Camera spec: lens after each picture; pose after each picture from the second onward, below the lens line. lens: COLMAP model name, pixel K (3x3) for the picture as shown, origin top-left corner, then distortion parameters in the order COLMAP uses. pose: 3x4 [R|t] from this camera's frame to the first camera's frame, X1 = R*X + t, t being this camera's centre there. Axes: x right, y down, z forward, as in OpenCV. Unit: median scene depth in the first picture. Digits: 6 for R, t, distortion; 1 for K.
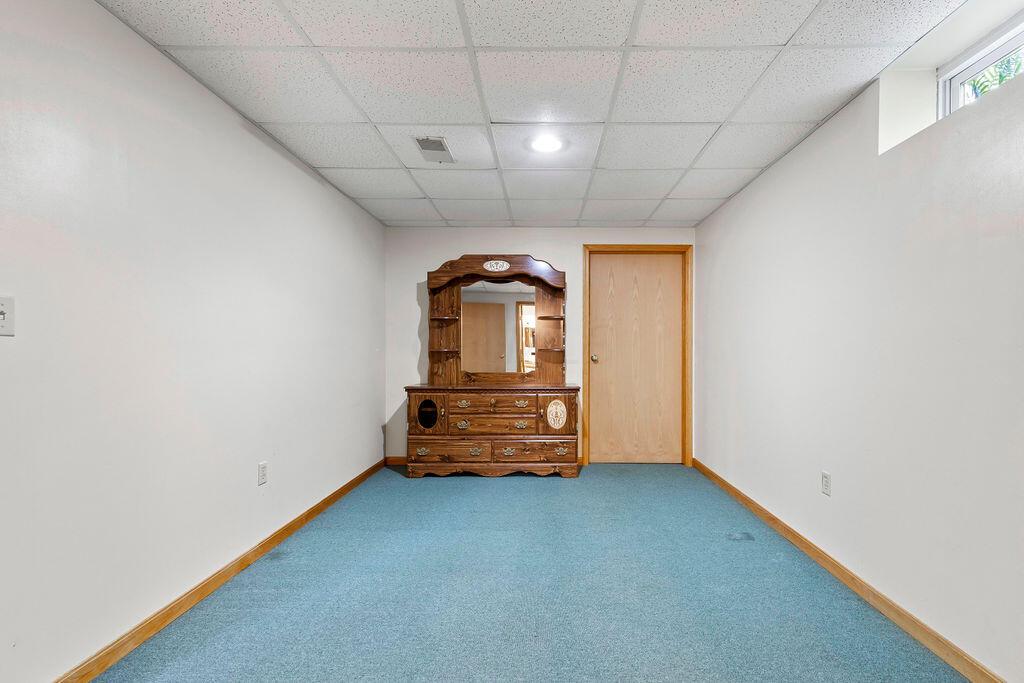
lens RADIAL K [[465.7, 0, 537.0], [0, 465.7, 352.4], [0, 0, 1]] dist [0.010675, -0.000265]
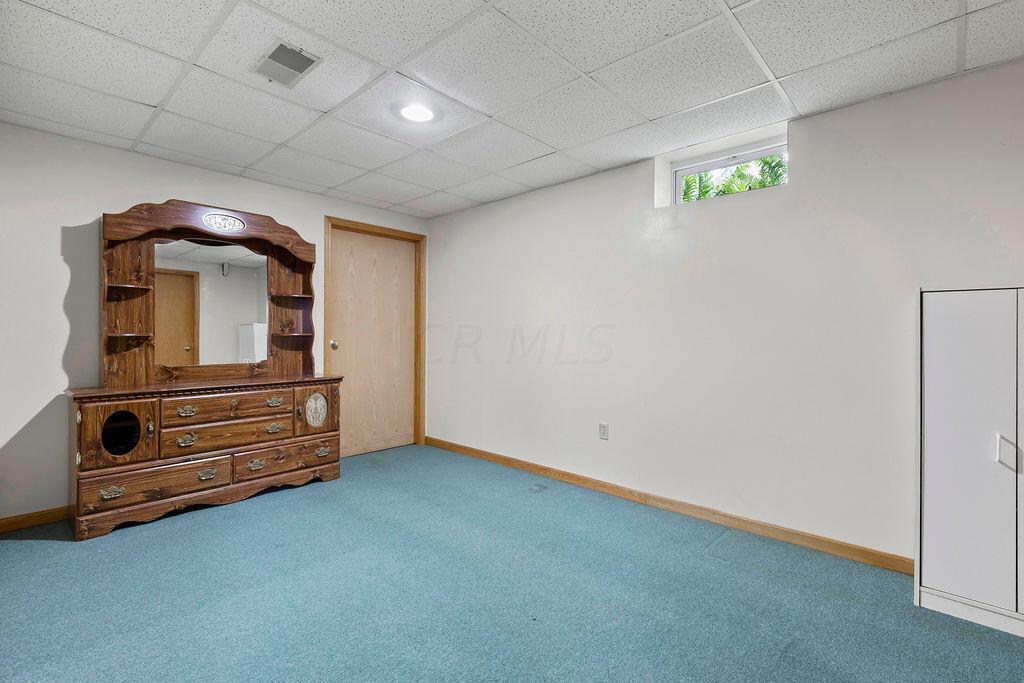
lens RADIAL K [[465.7, 0, 508.8], [0, 465.7, 337.1], [0, 0, 1]] dist [0.010675, -0.000265]
pose [[0.679920, -0.003637, 0.733277, -0.346841], [0.001500, 0.999993, 0.003569, -0.003370], [-0.733285, -0.001326, 0.679920, 0.155831]]
